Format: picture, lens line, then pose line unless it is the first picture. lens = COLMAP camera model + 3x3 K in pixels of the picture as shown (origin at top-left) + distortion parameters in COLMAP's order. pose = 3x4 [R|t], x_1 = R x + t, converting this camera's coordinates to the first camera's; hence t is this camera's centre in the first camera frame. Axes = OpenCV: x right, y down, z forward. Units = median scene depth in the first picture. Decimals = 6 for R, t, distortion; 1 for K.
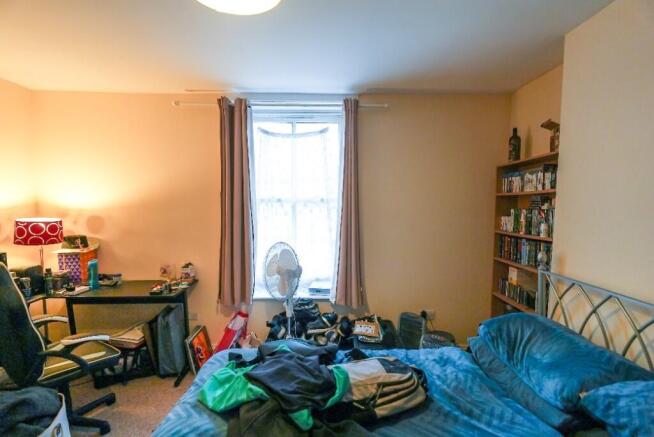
lens RADIAL K [[316.8, 0, 331.8], [0, 316.8, 218.1], [0, 0, 1]] dist [-0.000499, -0.006357]
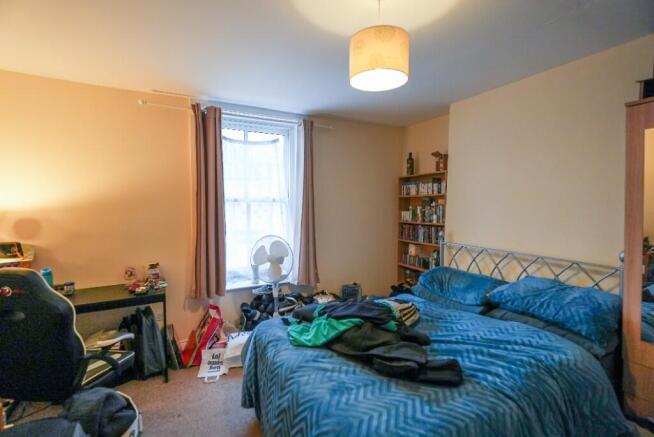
lens RADIAL K [[316.8, 0, 331.8], [0, 316.8, 218.1], [0, 0, 1]] dist [-0.000499, -0.006357]
pose [[0.879635, -0.027016, 0.474881, -0.465776], [0.026371, 0.999620, 0.008021, 0.006530], [-0.474917, 0.005467, 0.880014, -0.149432]]
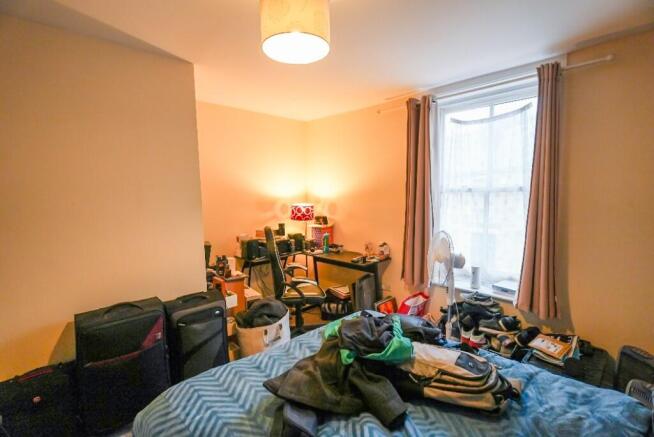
lens RADIAL K [[313.8, 0, 316.1], [0, 313.8, 218.2], [0, 0, 1]] dist [-0.001692, -0.001029]
pose [[0.654130, 0.052579, -0.754552, 0.300467], [-0.026392, 0.998560, 0.046702, -0.002440], [0.755921, -0.010635, 0.654576, 0.016041]]
